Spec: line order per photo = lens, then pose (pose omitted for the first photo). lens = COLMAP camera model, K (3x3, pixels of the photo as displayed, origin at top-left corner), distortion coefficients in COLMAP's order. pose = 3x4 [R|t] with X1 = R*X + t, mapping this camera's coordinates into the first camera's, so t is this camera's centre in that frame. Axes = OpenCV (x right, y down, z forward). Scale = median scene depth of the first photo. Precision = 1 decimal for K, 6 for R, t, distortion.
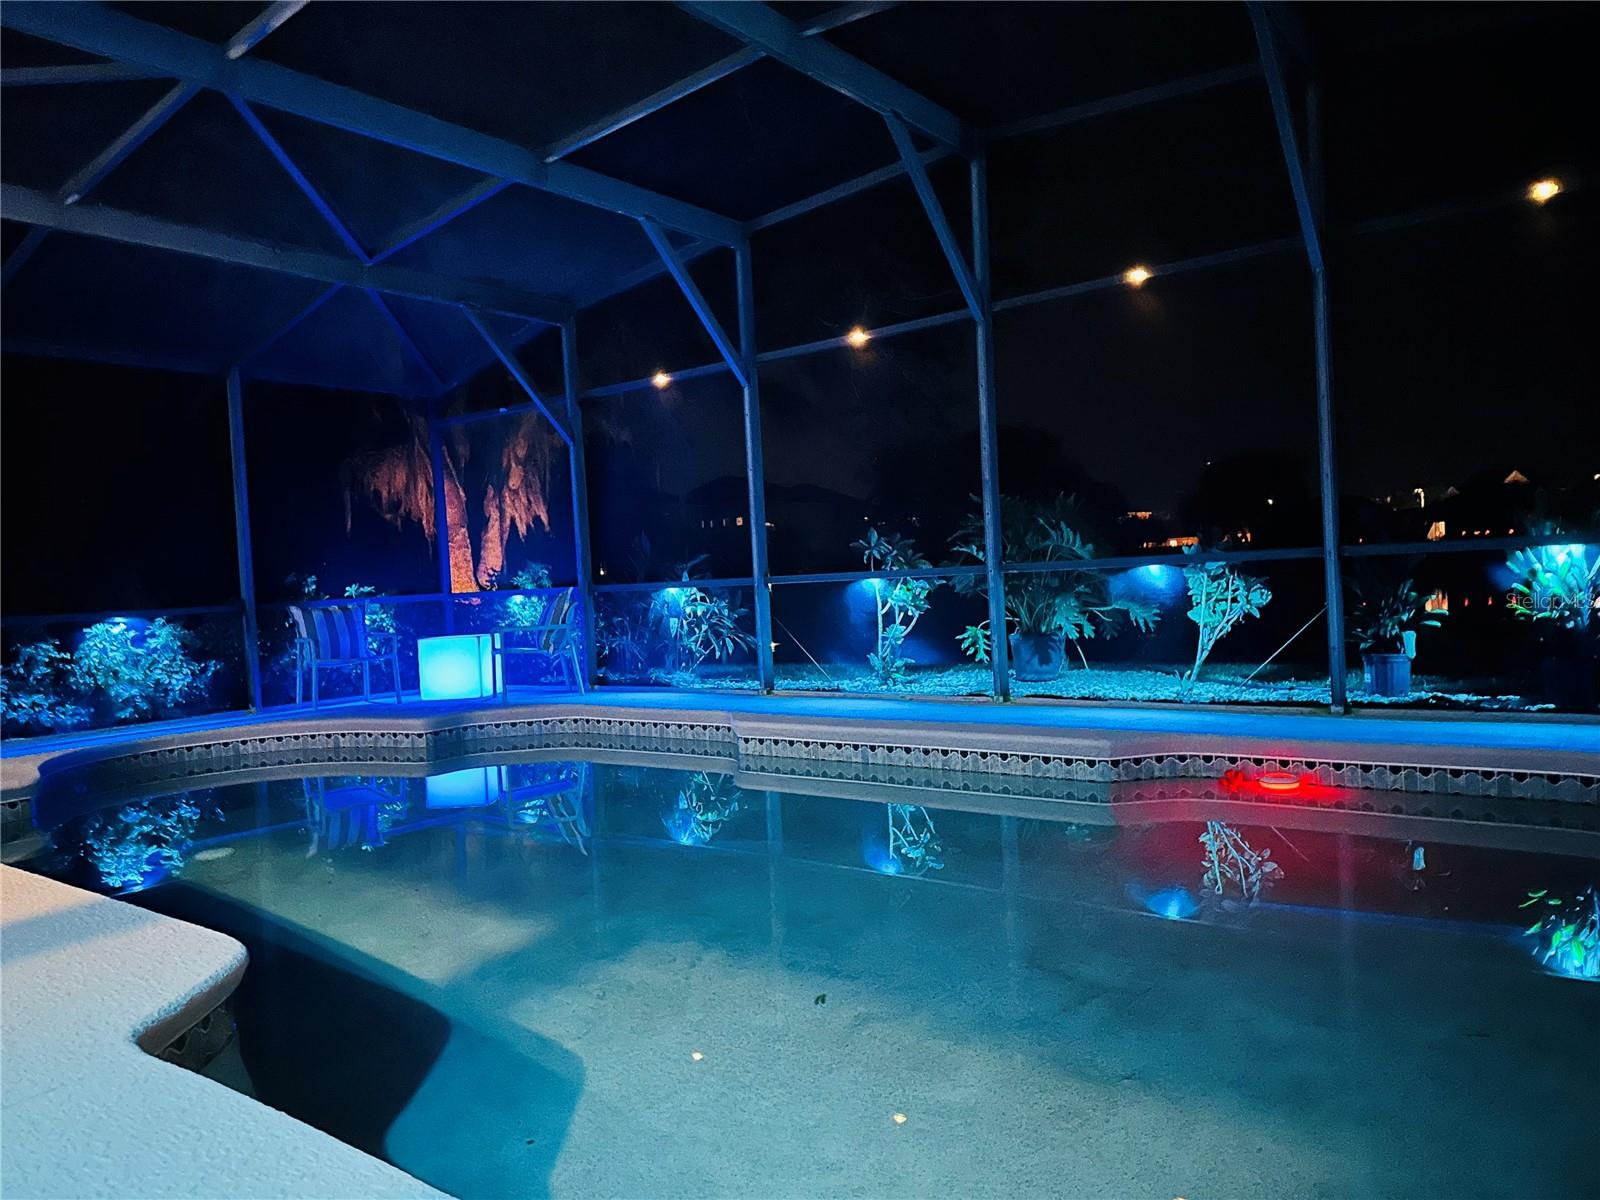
lens RADIAL K [[1124.3, 0, 800.0], [0, 1124.3, 600.0], [0, 0, 1]] dist [0.068357, -0.083266]
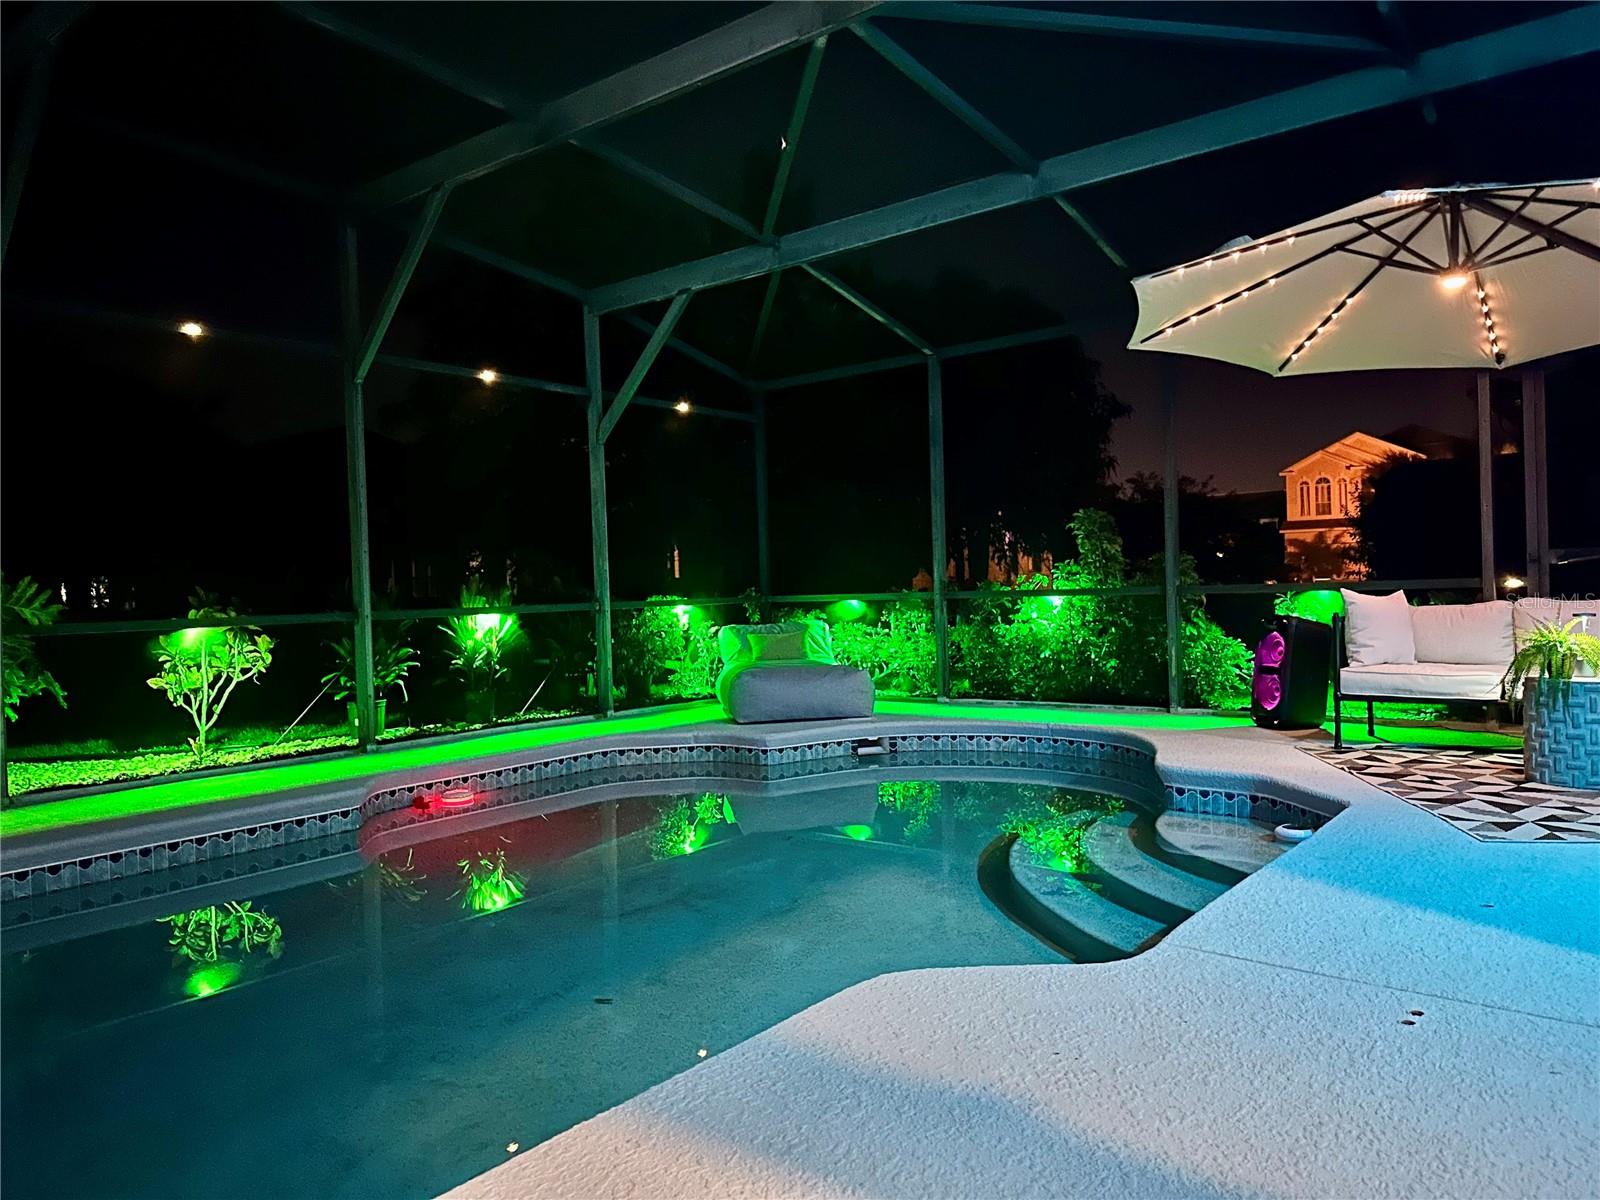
lens RADIAL K [[1124.3, 0, 800.0], [0, 1124.3, 600.0], [0, 0, 1]] dist [0.068357, -0.083266]
pose [[0.010200, 0.039833, 0.999154, -0.539468], [0.055050, 0.997669, -0.040336, 0.010219], [-0.998431, 0.055415, 0.007984, 0.394040]]
